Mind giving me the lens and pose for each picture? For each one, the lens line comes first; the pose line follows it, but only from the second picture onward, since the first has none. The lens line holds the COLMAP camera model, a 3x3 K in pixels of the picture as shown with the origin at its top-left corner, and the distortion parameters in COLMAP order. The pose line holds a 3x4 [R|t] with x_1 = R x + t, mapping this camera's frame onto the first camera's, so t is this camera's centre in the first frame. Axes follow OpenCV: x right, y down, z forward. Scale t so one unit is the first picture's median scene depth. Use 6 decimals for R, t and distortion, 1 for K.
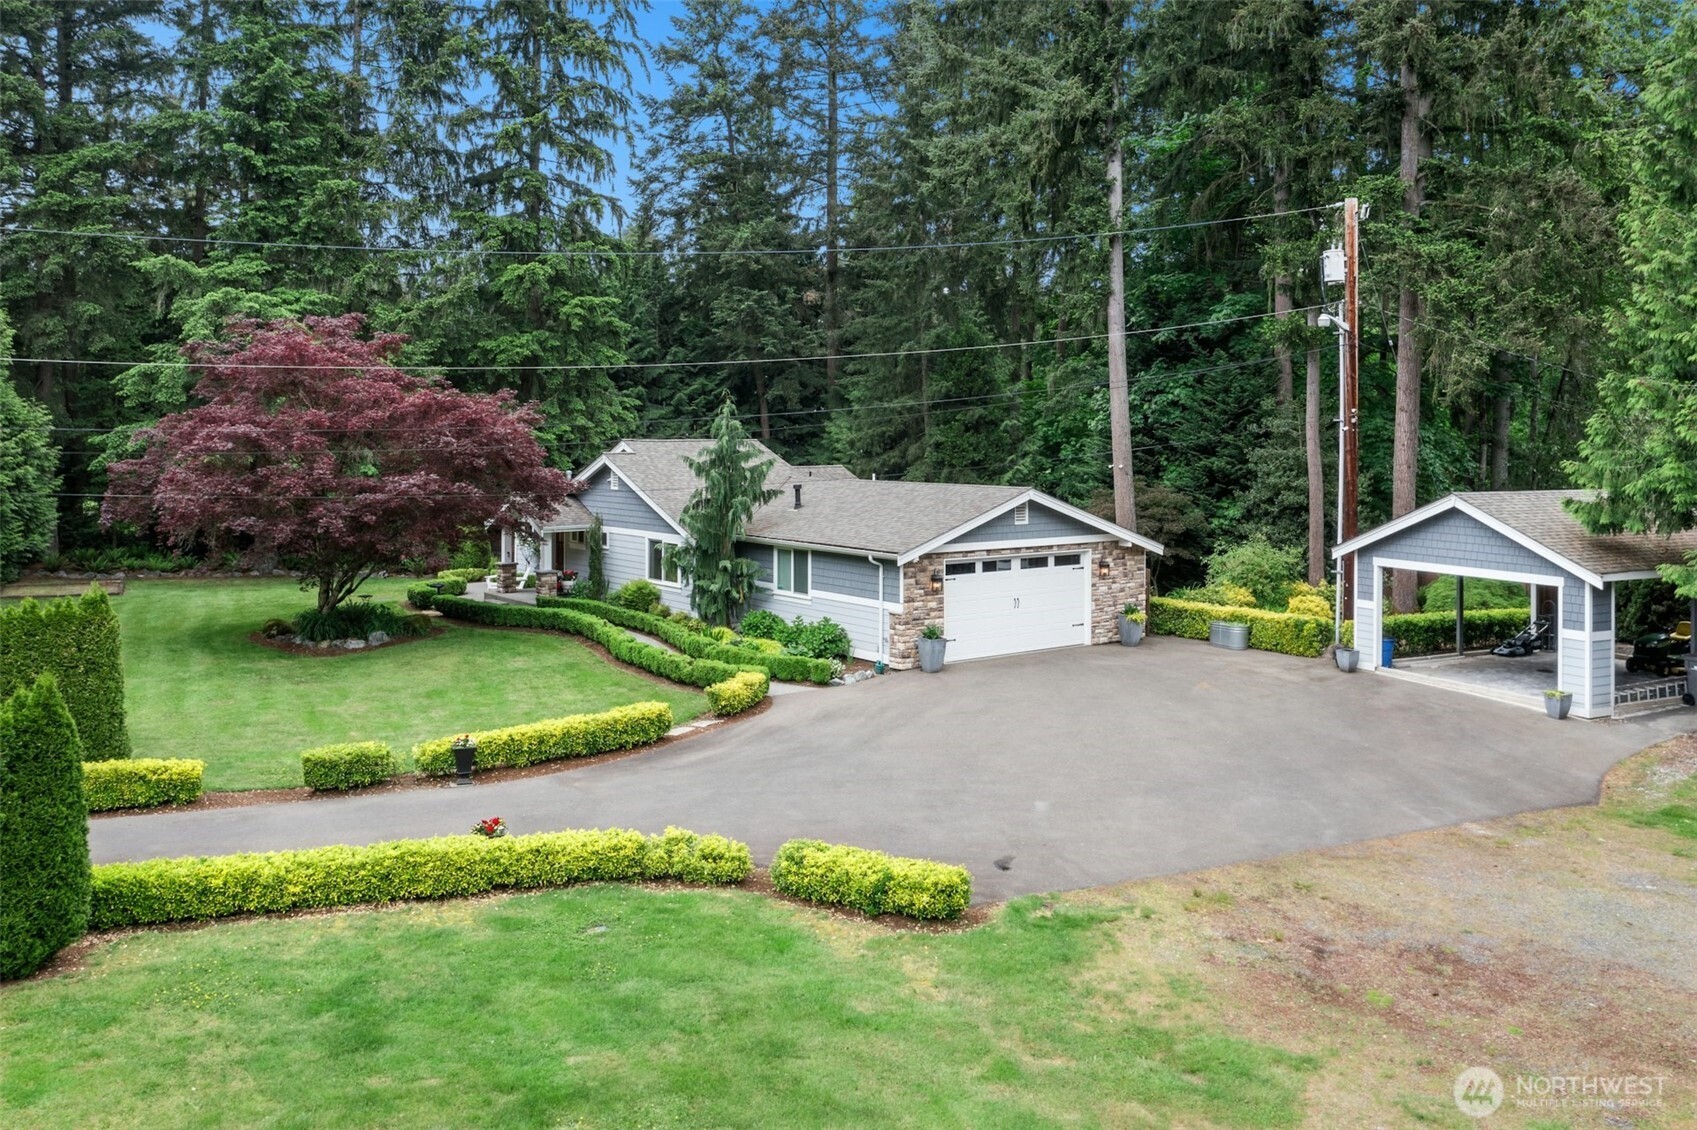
lens RADIAL K [[1386.1, 0, 840.4], [0, 1386.1, 445.4], [0, 0, 1]] dist [-0.011695, -0.000103]
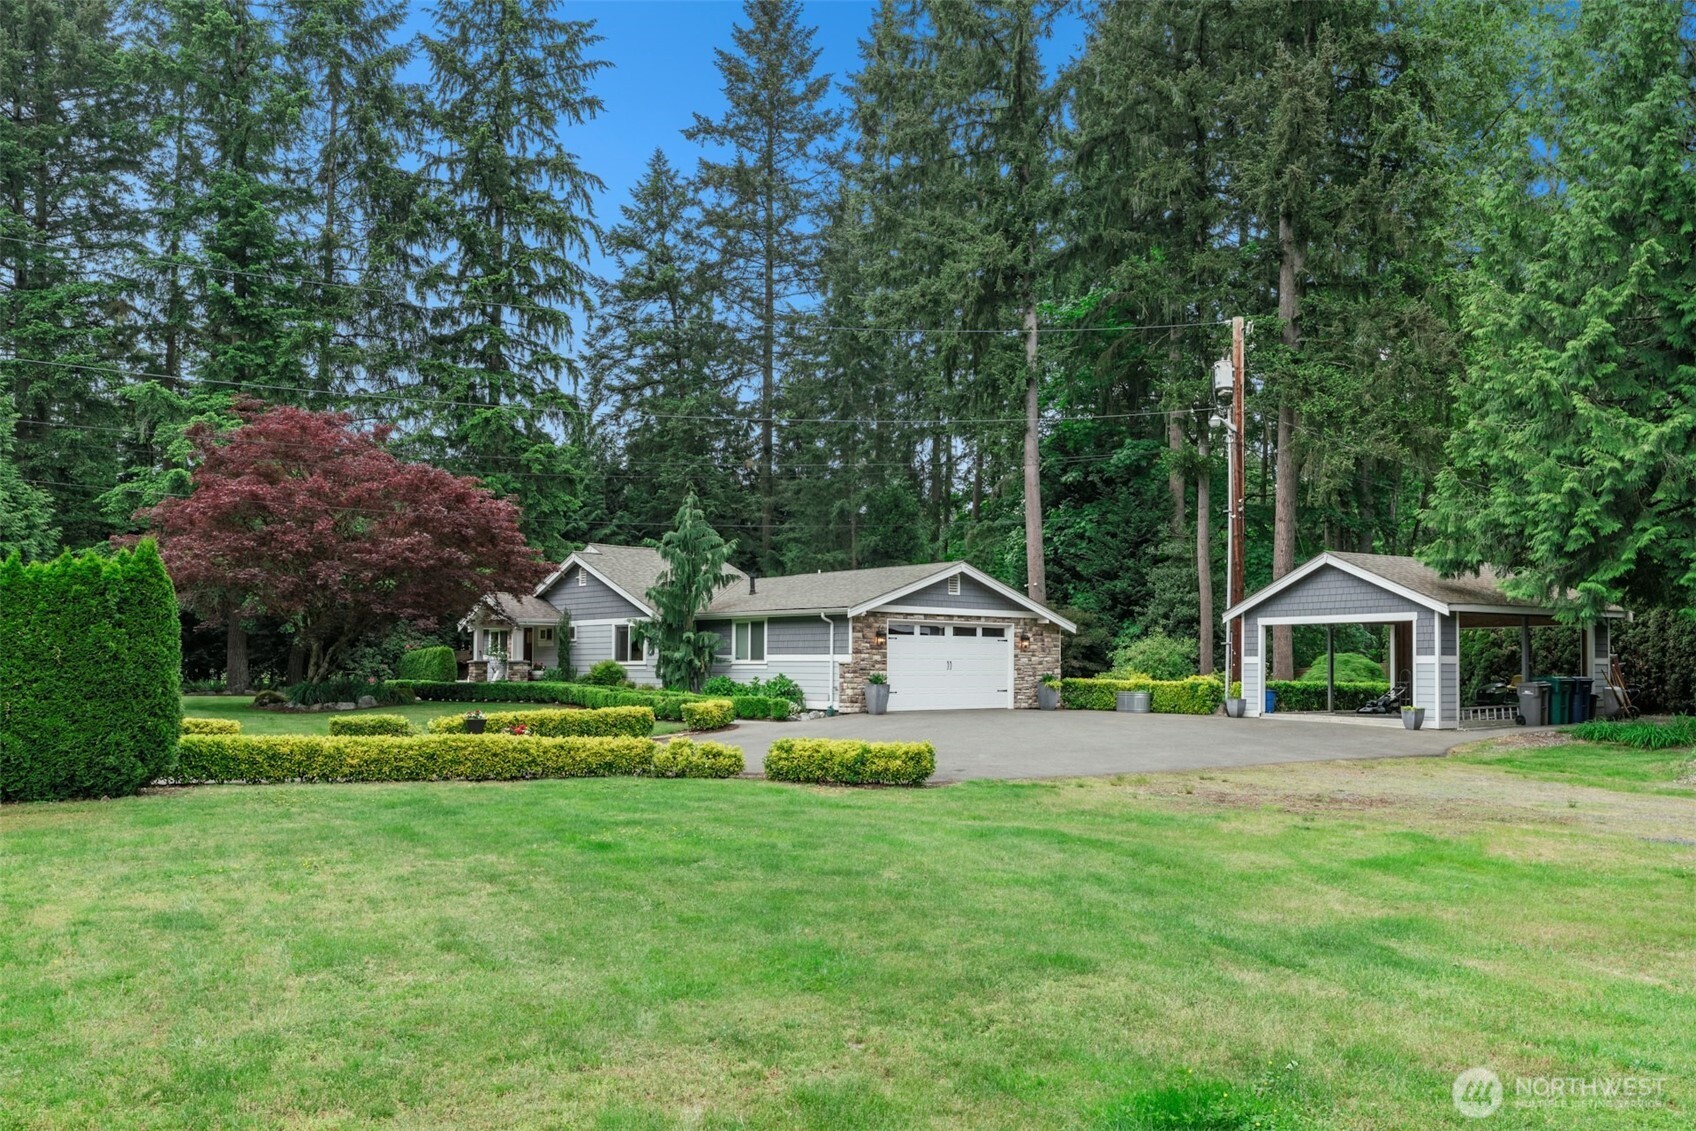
lens RADIAL K [[1312.2, 0, 856.4], [0, 1312.2, 654.2], [0, 0, 1]] dist [-0.000024, -0.000604]
pose [[0.997065, 0.006853, 0.076255, -0.028391], [-0.005244, 0.999760, -0.021279, 0.119507], [-0.076383, 0.020817, 0.996861, -0.058240]]
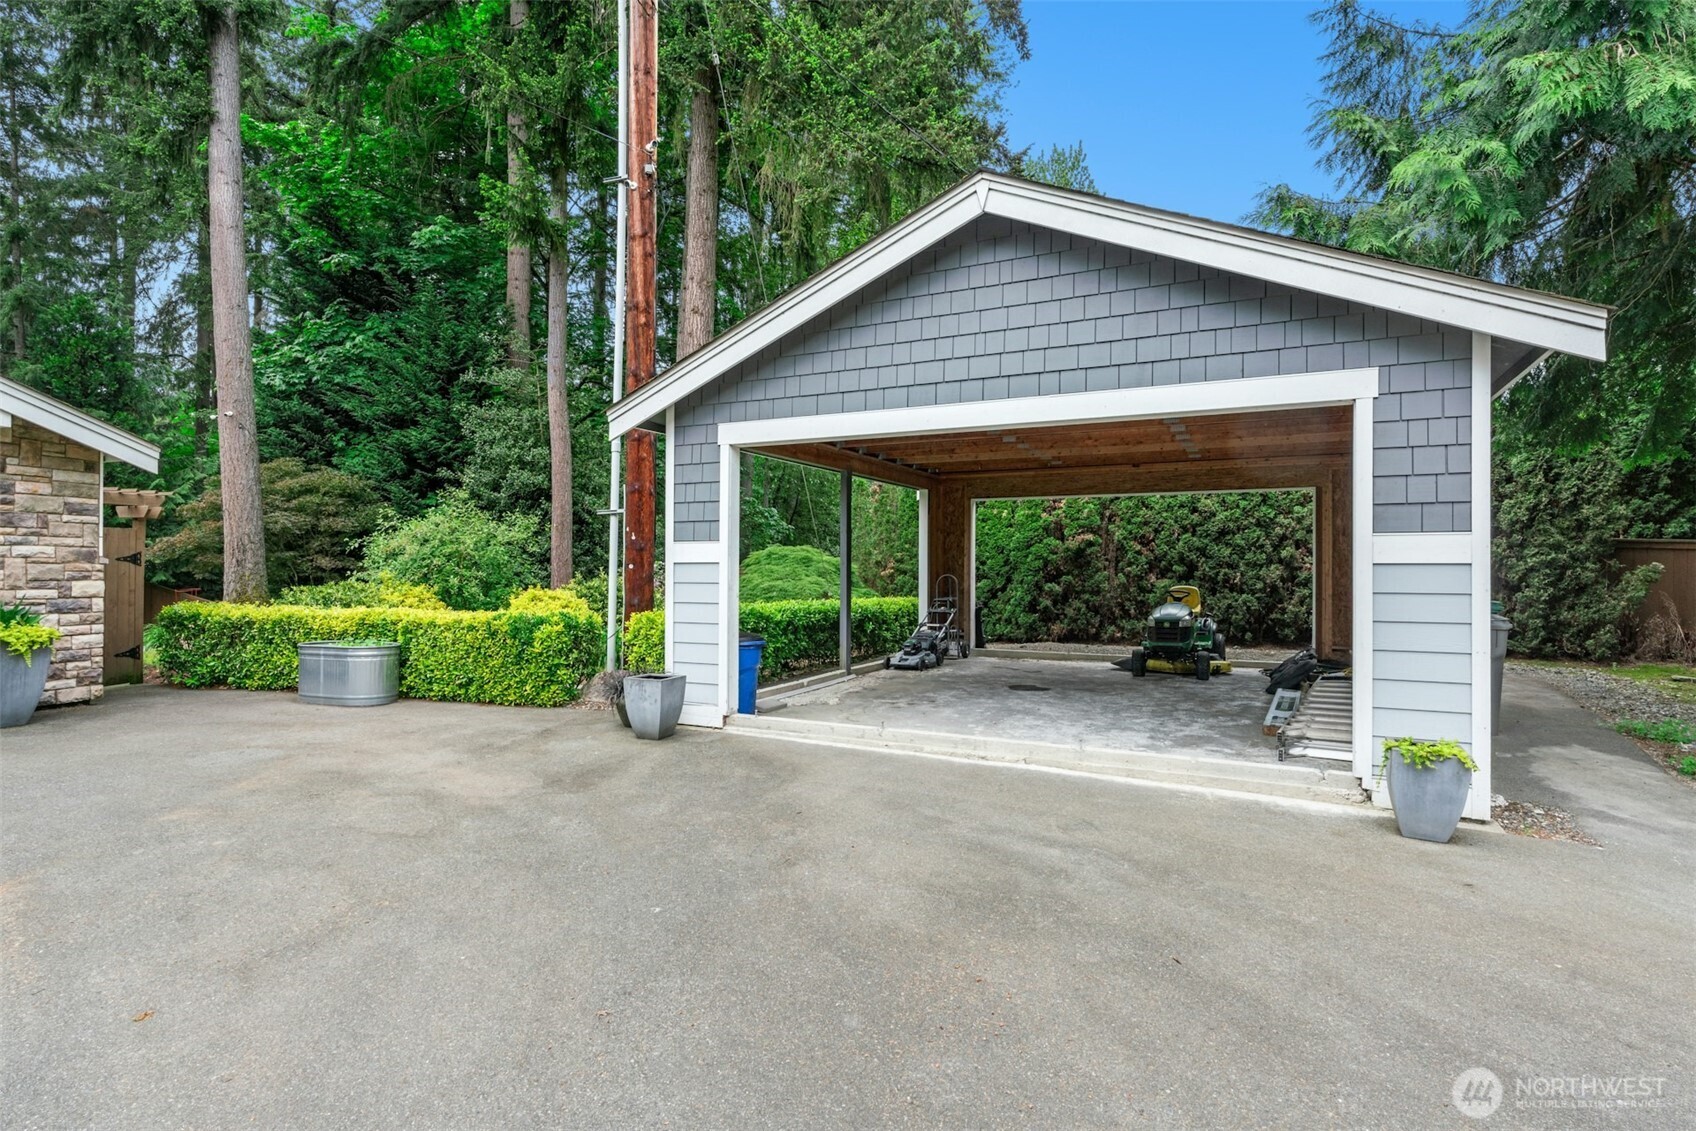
lens RADIAL K [[843.0, 0, 851.1], [0, 843.0, 562.2], [0, 0, 1]] dist [-0.001237, -0.000186]
pose [[0.787335, 0.007411, 0.616480, 0.239338], [0.003973, 0.999846, -0.017094, 0.107664], [-0.616512, 0.015908, 0.787185, 0.700371]]
